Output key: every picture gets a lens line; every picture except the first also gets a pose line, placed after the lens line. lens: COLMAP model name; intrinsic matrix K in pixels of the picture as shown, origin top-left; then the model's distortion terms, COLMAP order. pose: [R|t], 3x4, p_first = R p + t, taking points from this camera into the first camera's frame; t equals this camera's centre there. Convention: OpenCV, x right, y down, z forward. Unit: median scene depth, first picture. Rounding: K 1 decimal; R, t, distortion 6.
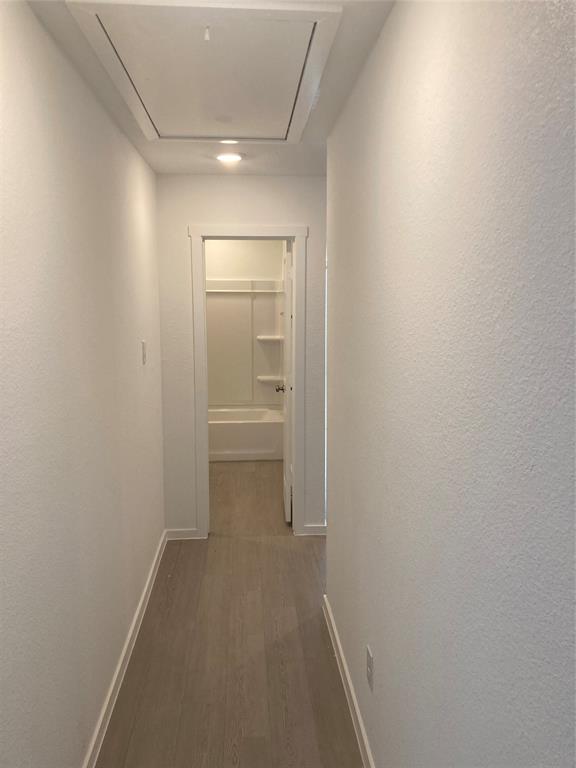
lens RADIAL K [[632.9, 0, 287.6], [0, 632.9, 384.9], [0, 0, 1]] dist [0.051090, -0.051592]
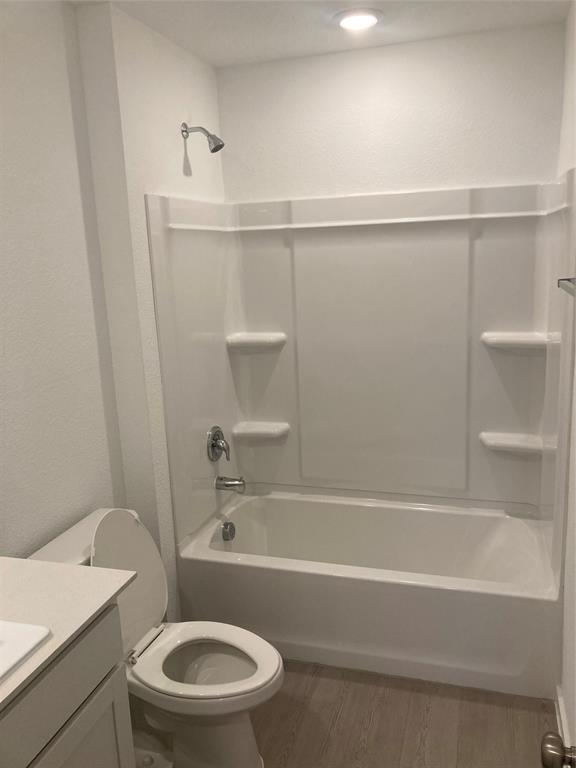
lens RADIAL K [[632.9, 0, 286.1], [0, 632.9, 382.9], [0, 0, 1]] dist [0.051090, -0.051592]
pose [[0.932066, 0.034806, -0.360612, -0.018228], [-0.005083, 0.996533, 0.083046, -0.078491], [0.362252, -0.075572, 0.929011, 0.589172]]
